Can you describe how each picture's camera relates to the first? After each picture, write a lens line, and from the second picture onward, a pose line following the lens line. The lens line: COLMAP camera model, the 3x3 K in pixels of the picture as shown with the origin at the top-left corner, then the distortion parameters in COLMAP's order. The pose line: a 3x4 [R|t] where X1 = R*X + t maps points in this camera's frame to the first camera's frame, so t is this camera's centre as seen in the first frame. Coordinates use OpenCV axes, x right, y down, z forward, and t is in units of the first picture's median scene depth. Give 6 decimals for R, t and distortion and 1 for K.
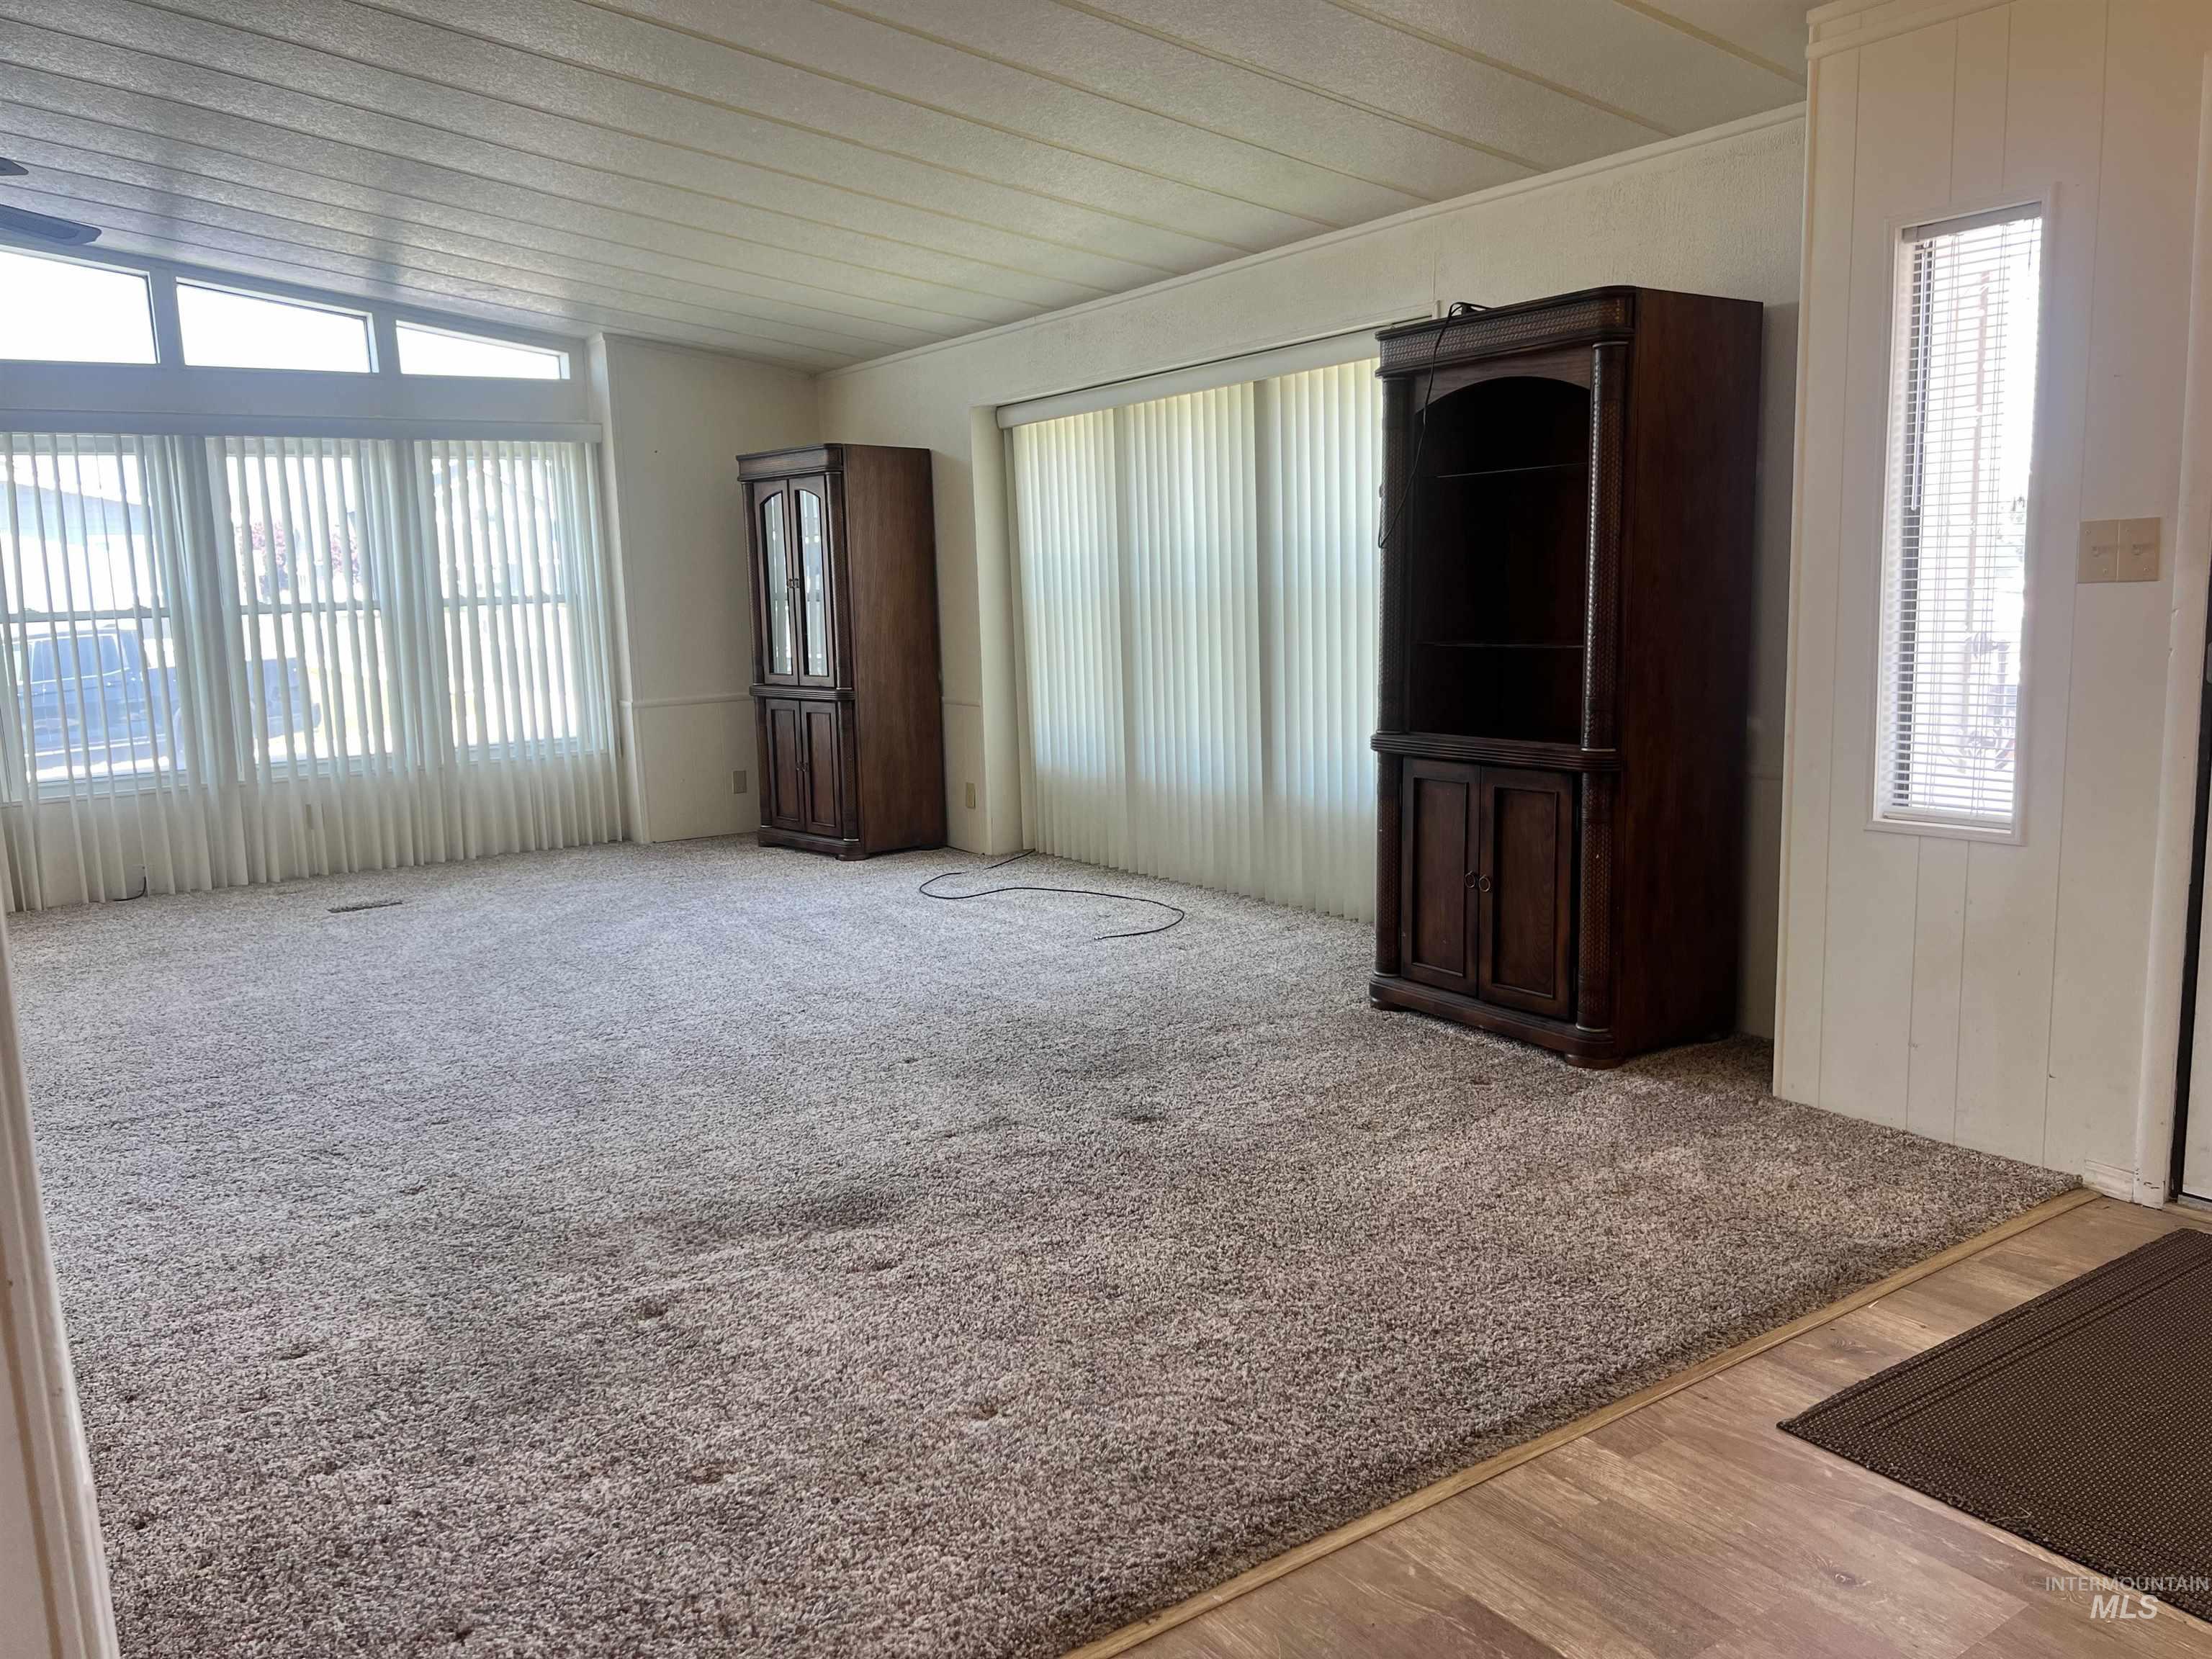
lens RADIAL K [[1676.9, 0, 1091.4], [0, 1676.9, 829.1], [0, 0, 1]] dist [0.090920, -0.085830]
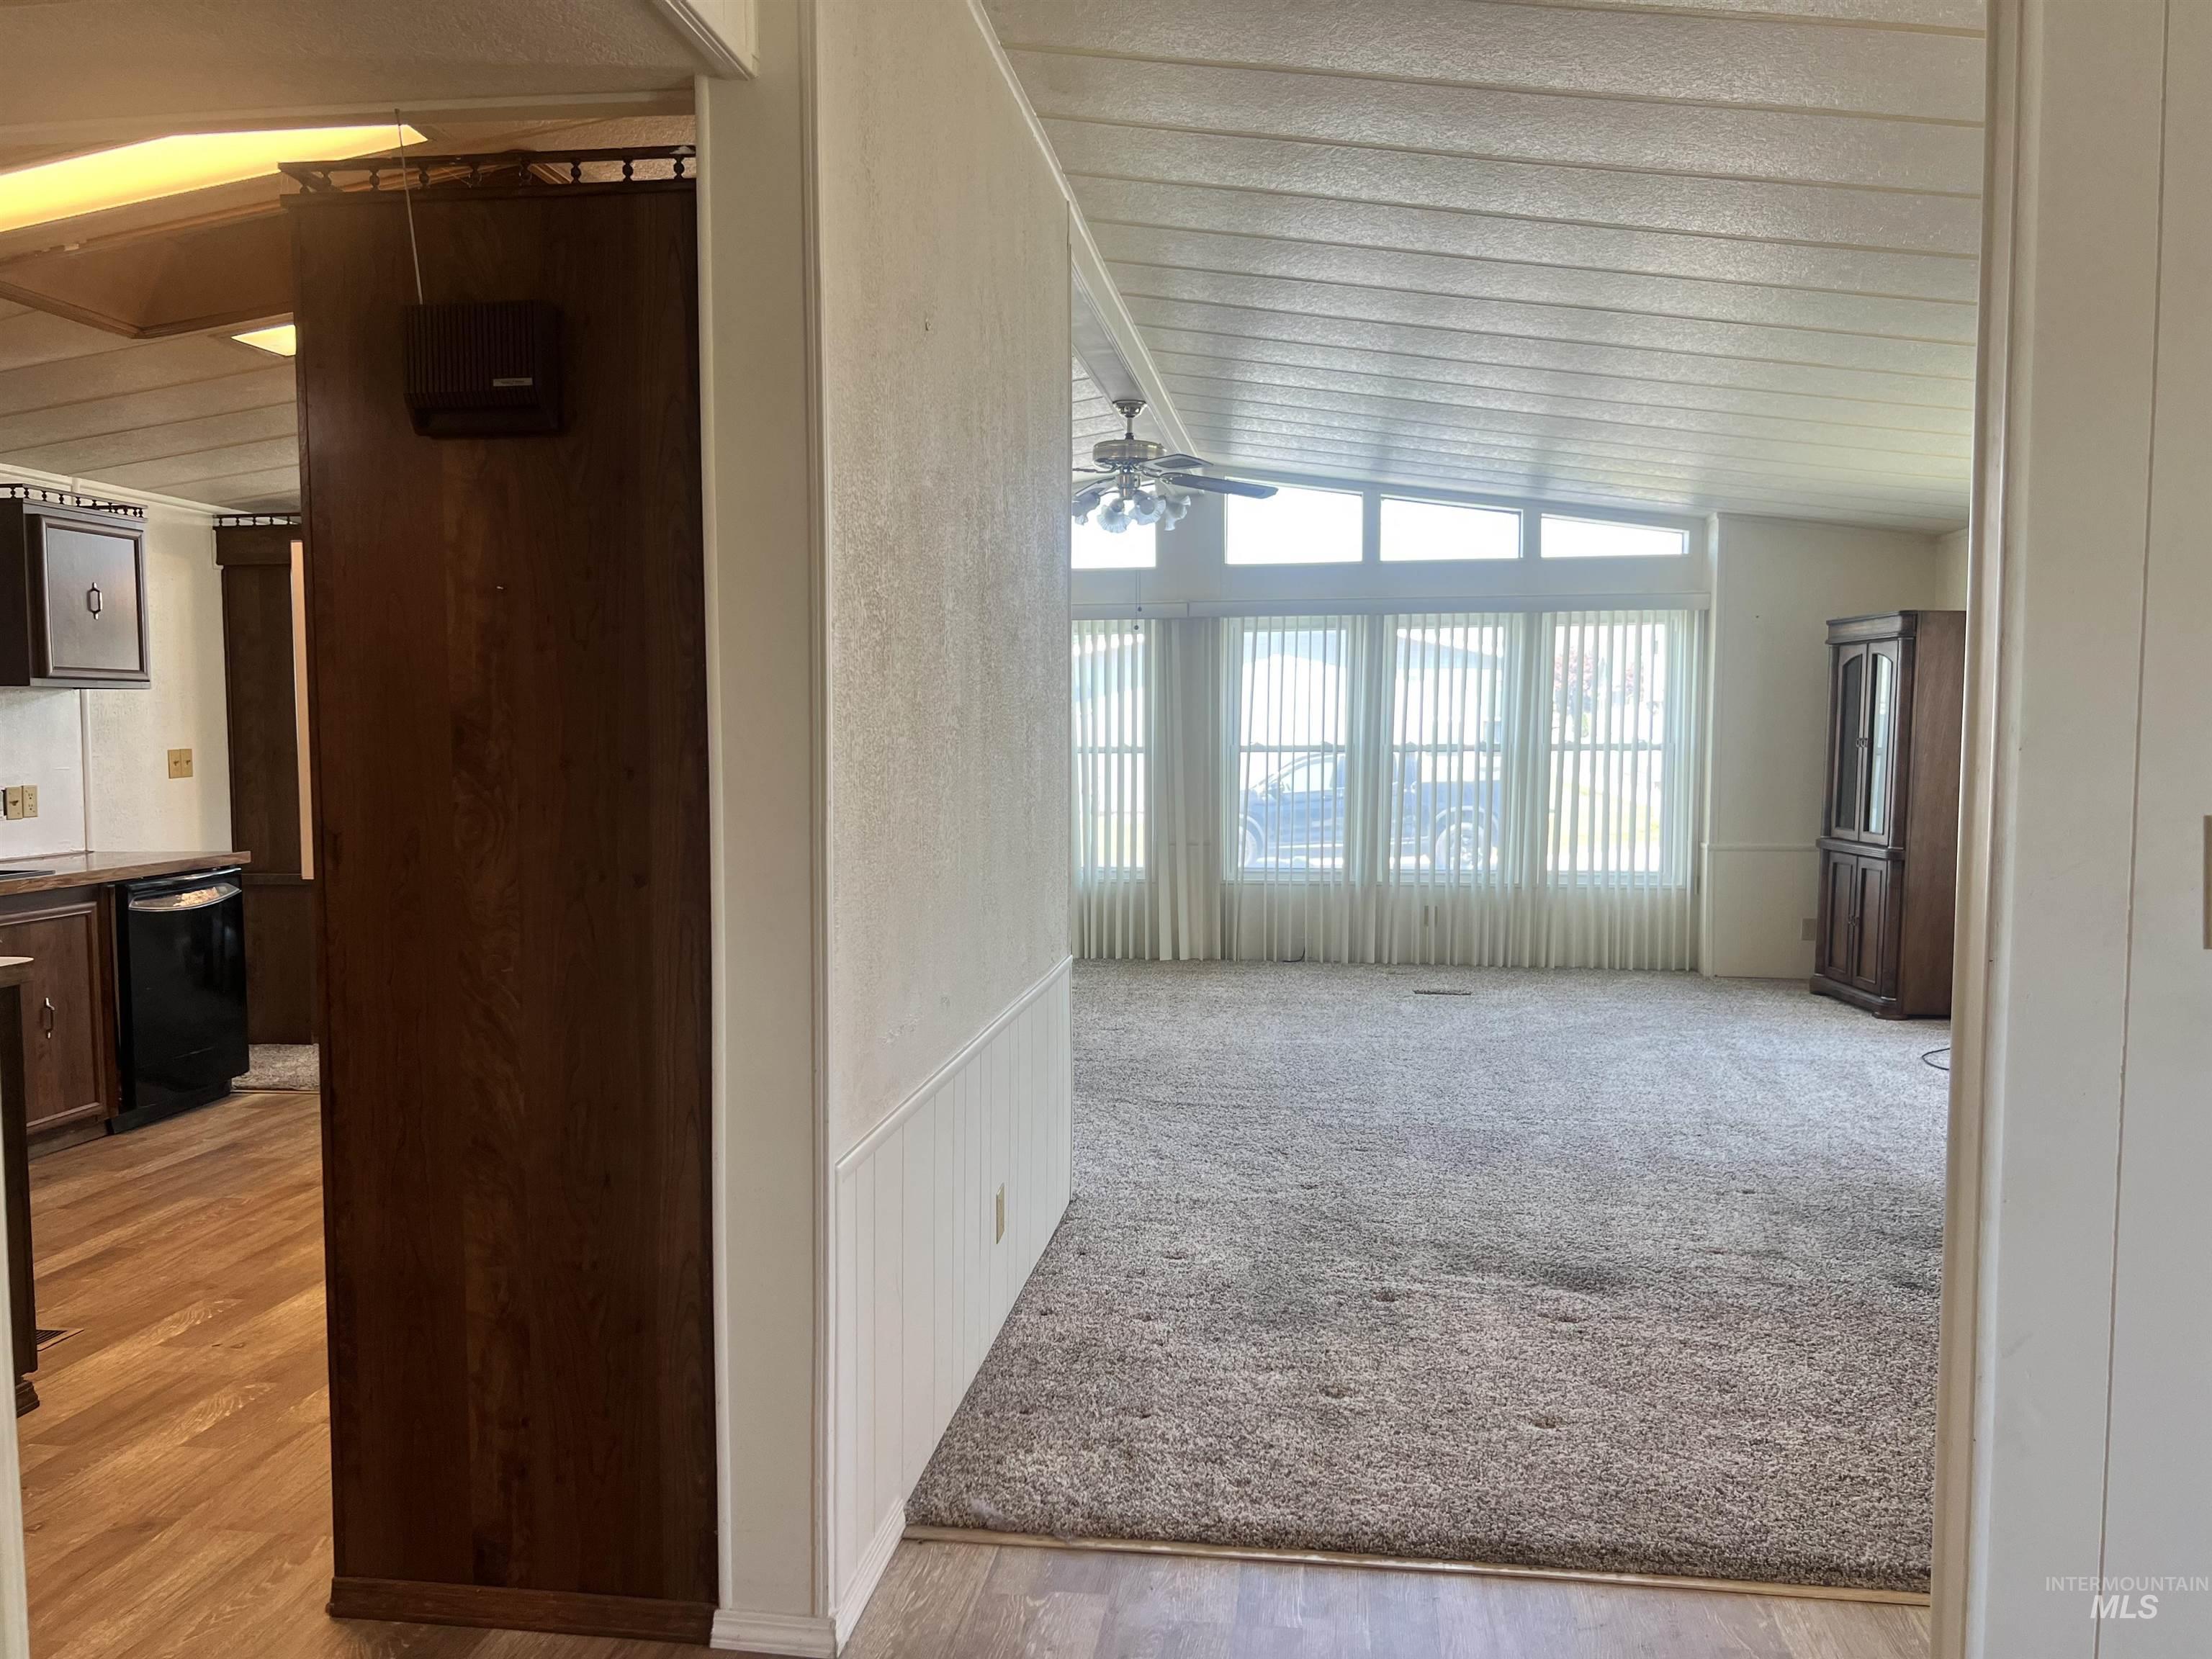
lens RADIAL K [[1676.9, 0, 1091.4], [0, 1676.9, 829.1], [0, 0, 1]] dist [0.090920, -0.085830]
pose [[0.742829, 0.078644, -0.664846, 0.184190], [-0.127039, 0.991591, -0.024645, -0.009413], [0.657318, 0.102769, 0.746573, -0.084086]]
